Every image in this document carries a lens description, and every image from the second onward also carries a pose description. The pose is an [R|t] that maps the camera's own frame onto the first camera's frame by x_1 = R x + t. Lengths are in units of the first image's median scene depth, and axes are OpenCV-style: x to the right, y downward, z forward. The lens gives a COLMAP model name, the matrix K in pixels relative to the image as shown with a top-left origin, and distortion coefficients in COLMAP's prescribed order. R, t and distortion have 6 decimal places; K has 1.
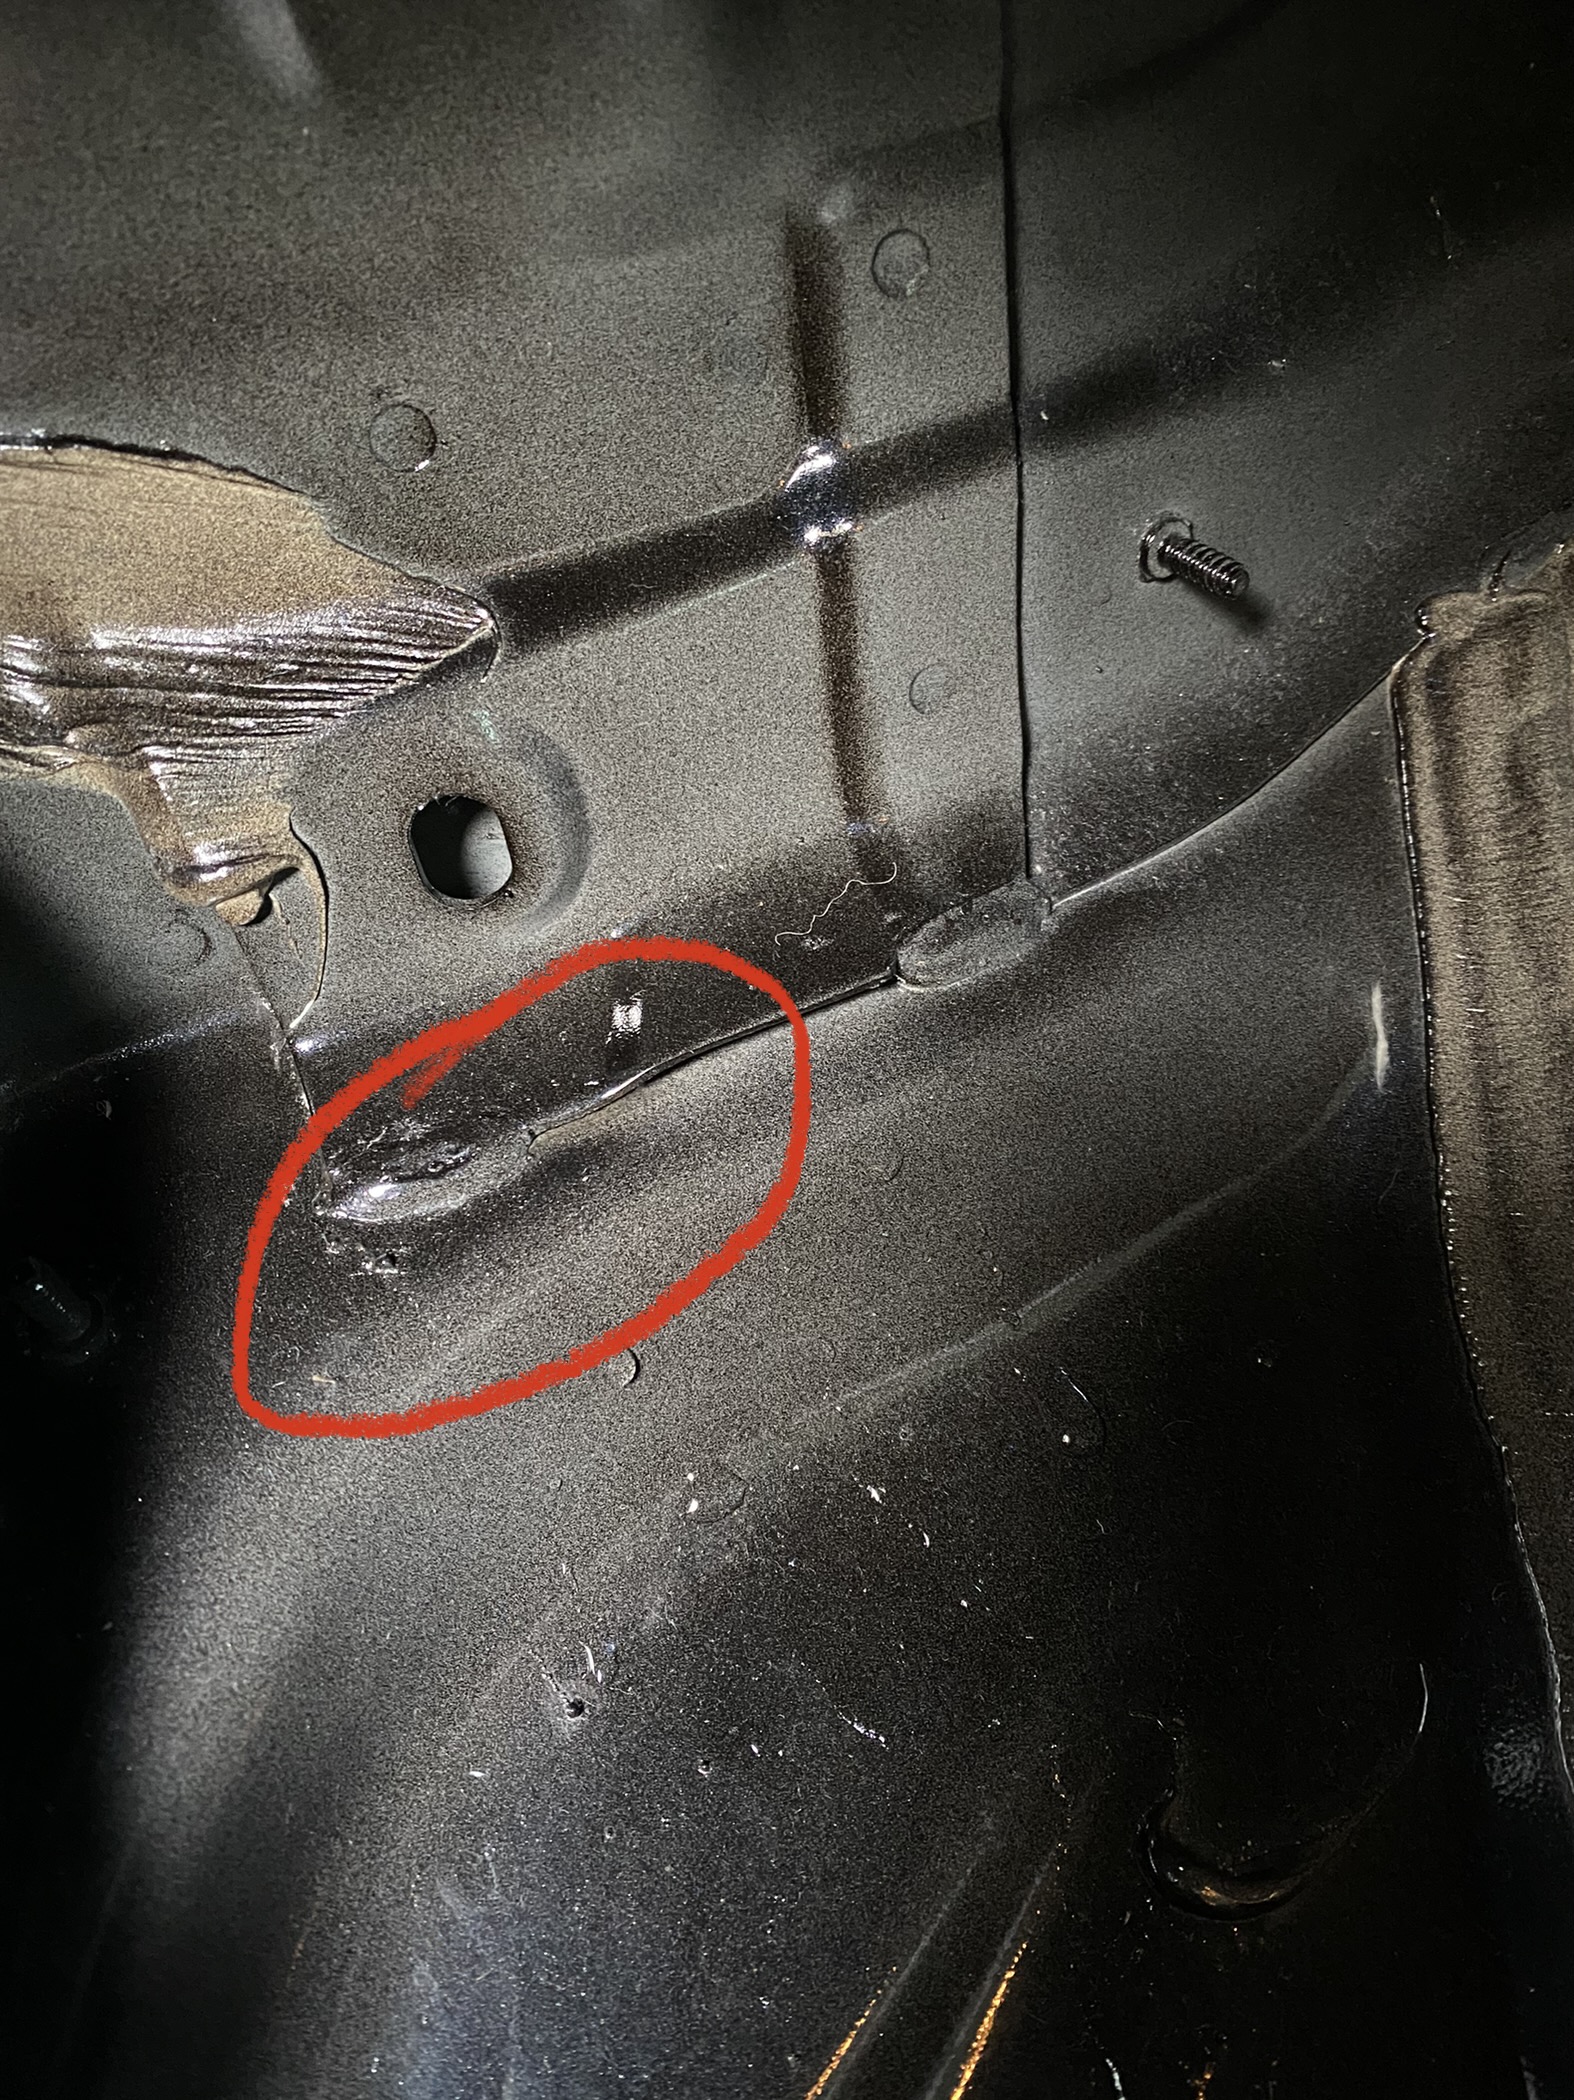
lens RADIAL K [[1569.1, 0, 787.0], [0, 1569.1, 1050.0], [0, 0, 1]] dist [0.047060, -0.001898]
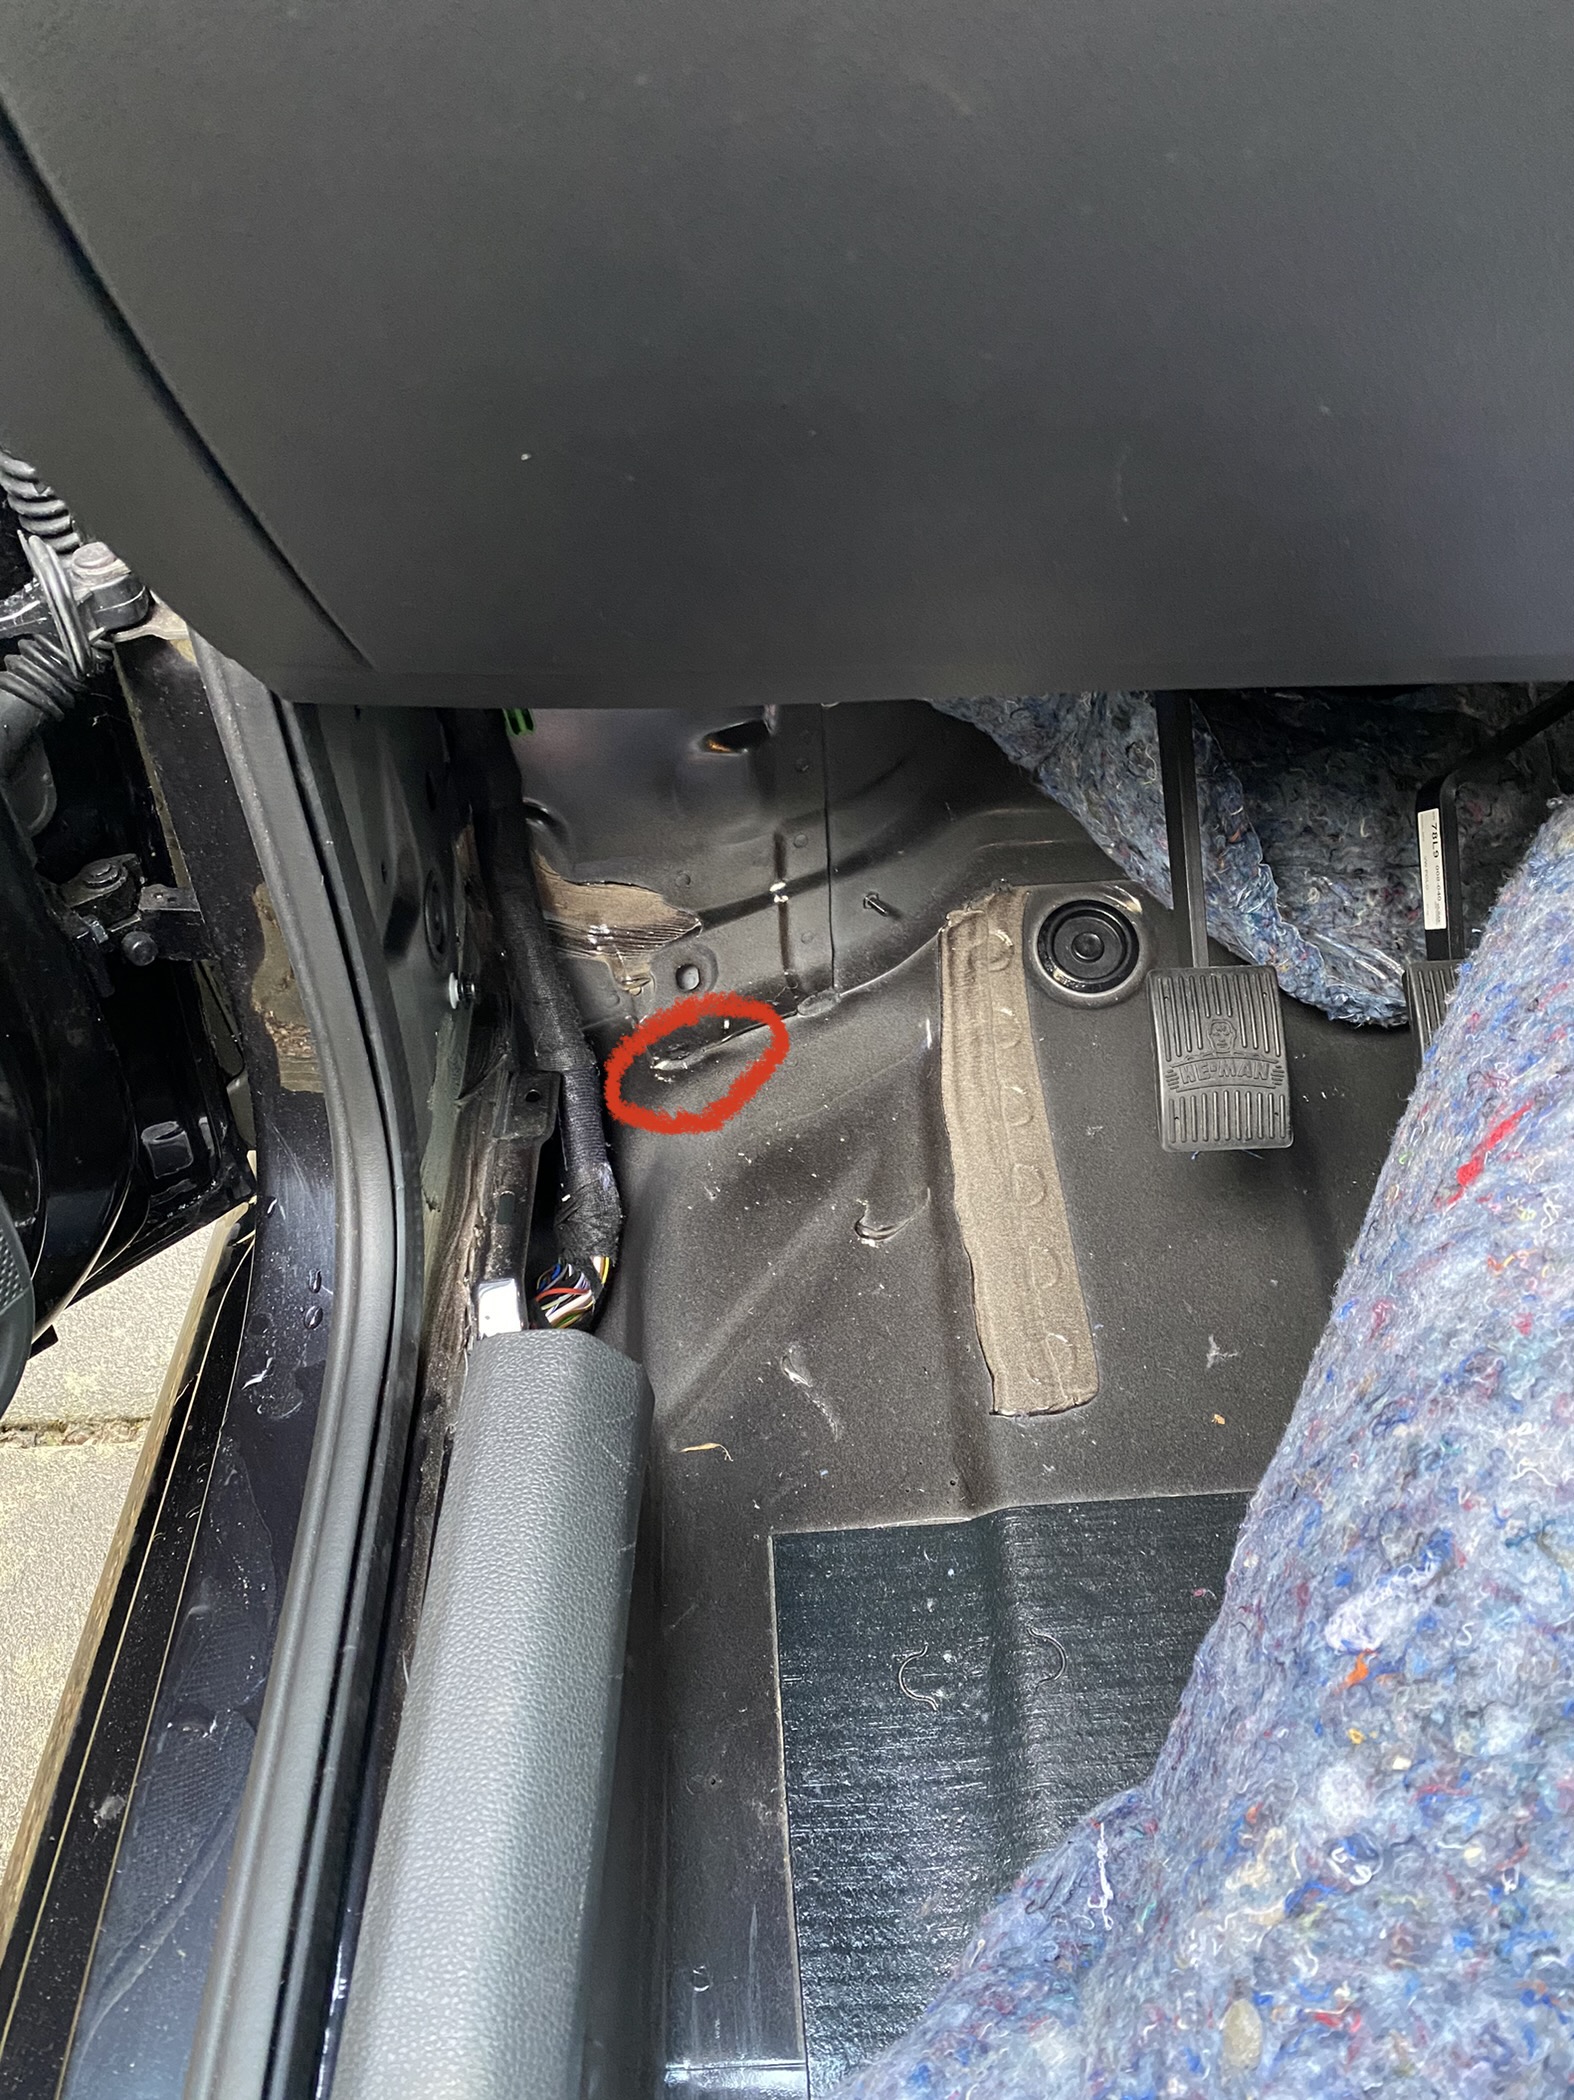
lens RADIAL K [[1569.1, 0, 787.0], [0, 1569.1, 1050.0], [0, 0, 1]] dist [0.047060, -0.001898]
pose [[0.997425, 0.018241, 0.069355, -0.222973], [-0.013454, 0.997535, -0.068873, 0.314757], [-0.070441, 0.067763, 0.995212, -2.855360]]
